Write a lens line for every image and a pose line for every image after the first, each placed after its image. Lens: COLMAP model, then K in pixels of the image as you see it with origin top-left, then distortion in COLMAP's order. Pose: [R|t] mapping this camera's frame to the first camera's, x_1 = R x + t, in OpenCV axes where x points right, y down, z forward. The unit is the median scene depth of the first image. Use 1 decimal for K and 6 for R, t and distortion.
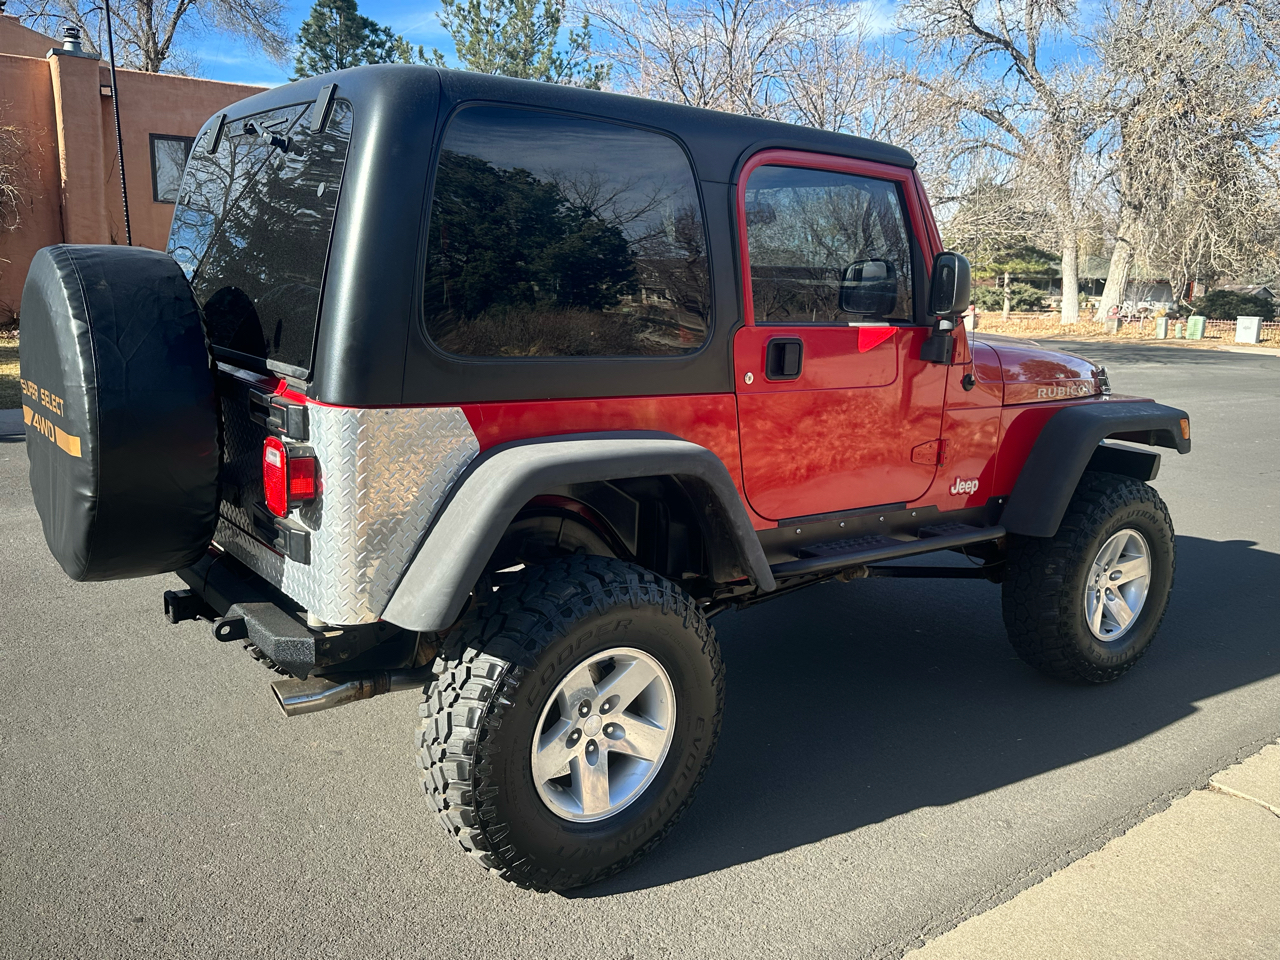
lens RADIAL K [[1074.9, 0, 636.2], [0, 1074.9, 485.0], [0, 0, 1]] dist [0.006639, -0.017452]
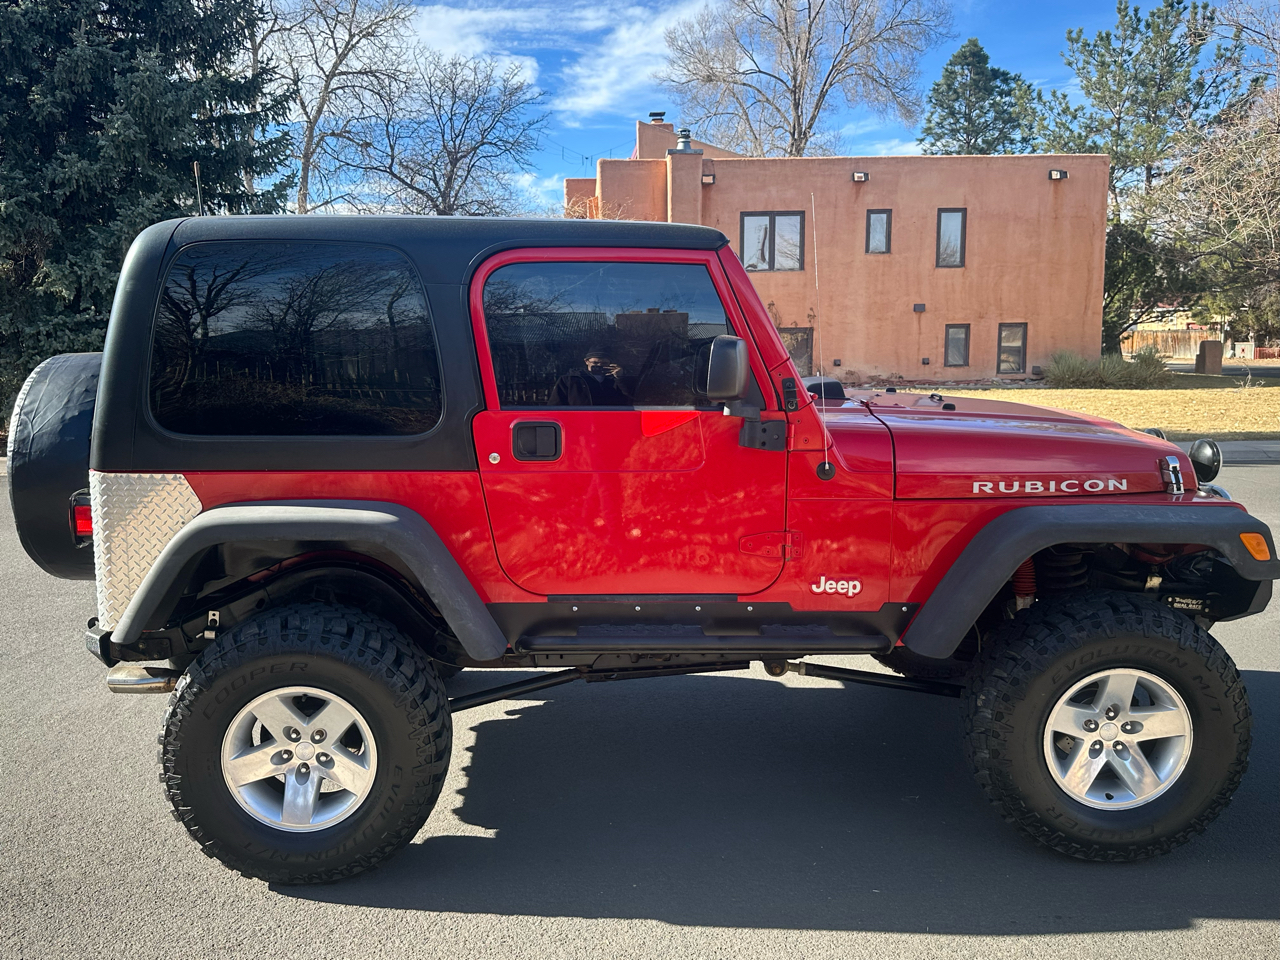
lens RADIAL K [[1050.8, 0, 636.5], [0, 1050.8, 485.1], [0, 0, 1]] dist [0.053947, -0.093929]
pose [[0.806297, 0.055271, -0.588923, 0.361814], [-0.078155, 0.996851, -0.013447, -0.030307], [0.586325, 0.056869, 0.808077, 0.106863]]
